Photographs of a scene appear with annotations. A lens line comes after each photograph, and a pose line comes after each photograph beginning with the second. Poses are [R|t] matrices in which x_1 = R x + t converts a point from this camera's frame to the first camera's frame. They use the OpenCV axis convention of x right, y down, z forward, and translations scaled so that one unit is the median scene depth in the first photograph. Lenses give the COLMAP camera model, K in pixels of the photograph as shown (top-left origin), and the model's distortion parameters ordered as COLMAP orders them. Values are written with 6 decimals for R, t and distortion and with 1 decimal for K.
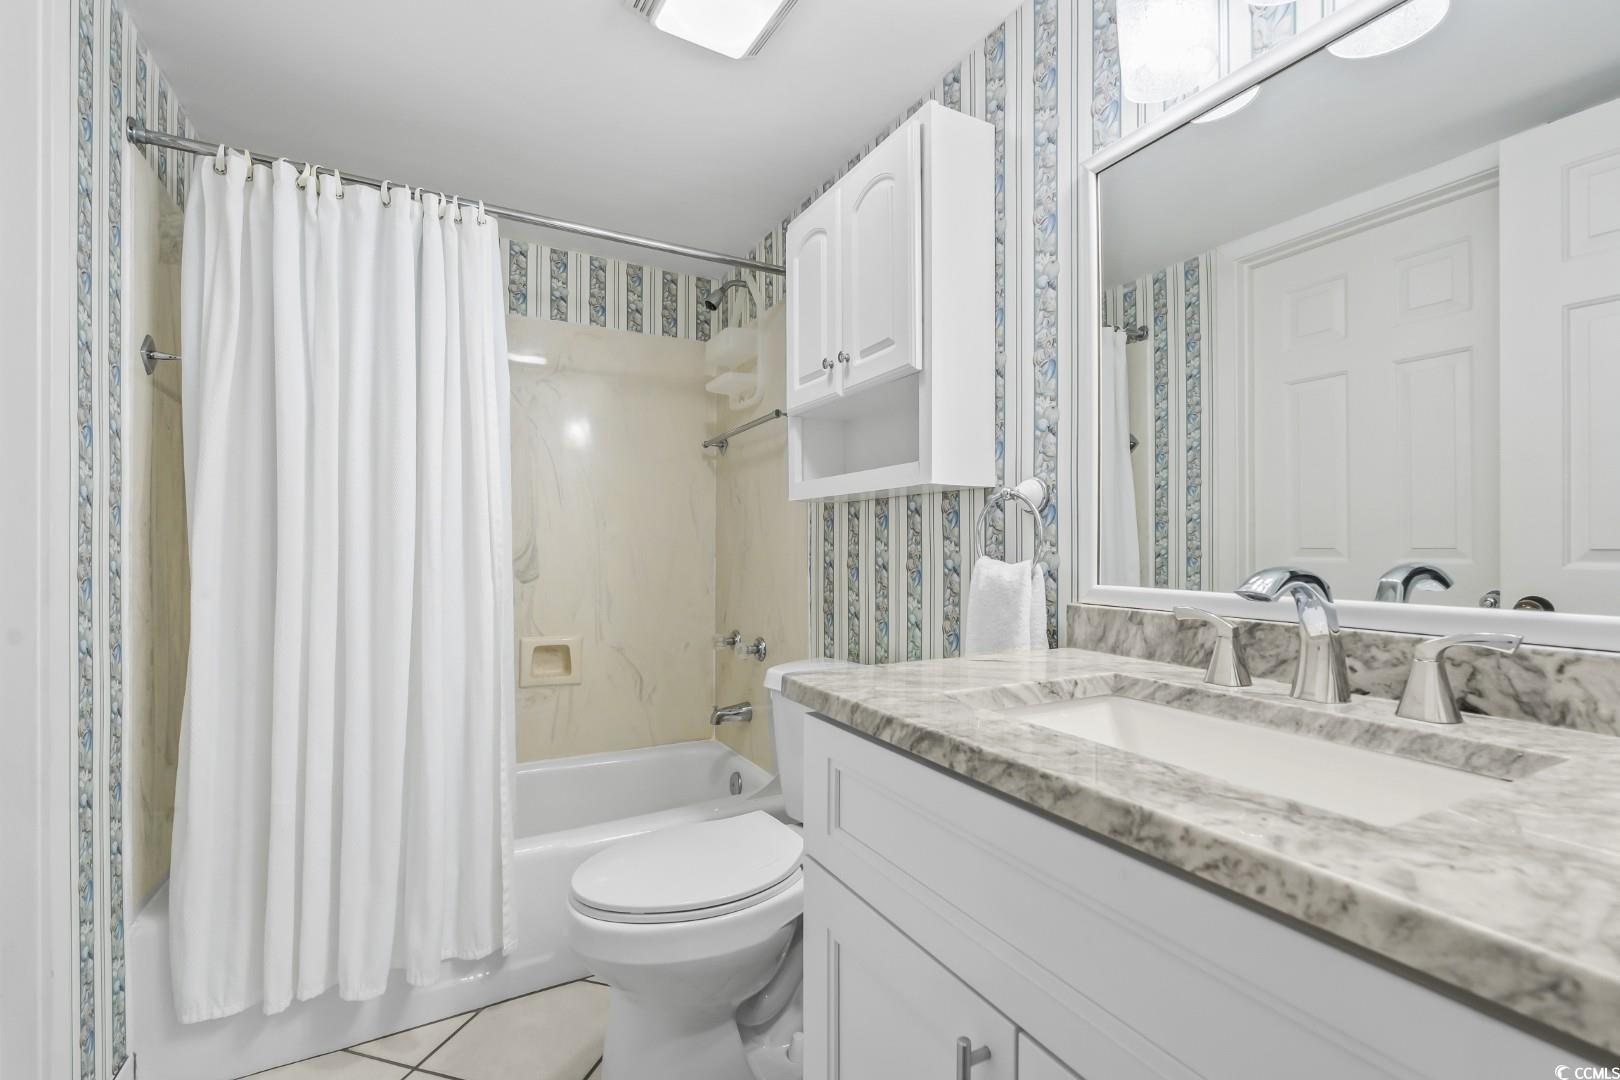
lens RADIAL K [[721.6, 0, 820.0], [0, 721.6, 544.2], [0, 0, 1]] dist [-0.005886, -0.000127]
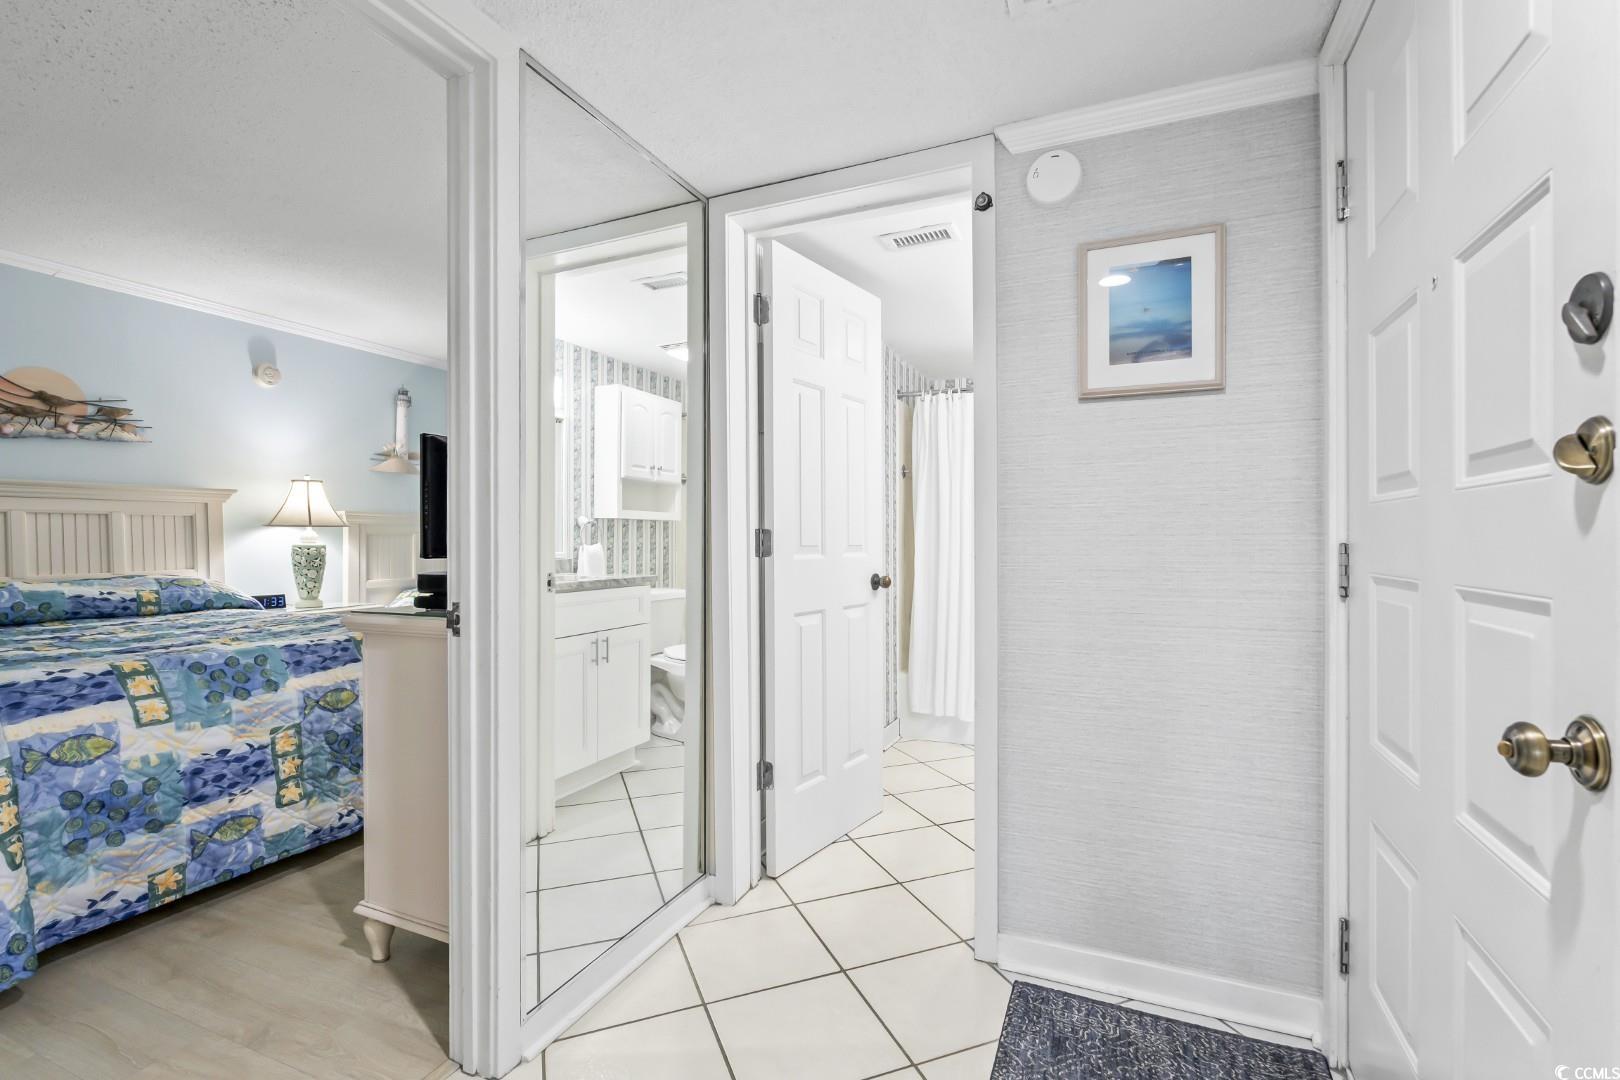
lens RADIAL K [[721.6, 0, 805.7], [0, 721.6, 547.4], [0, 0, 1]] dist [-0.005886, -0.000127]
pose [[0.614996, 0.005346, -0.788512, 1.041207], [0.001599, 0.999967, 0.008027, 0.006146], [0.788529, -0.006197, 0.614967, -1.023684]]
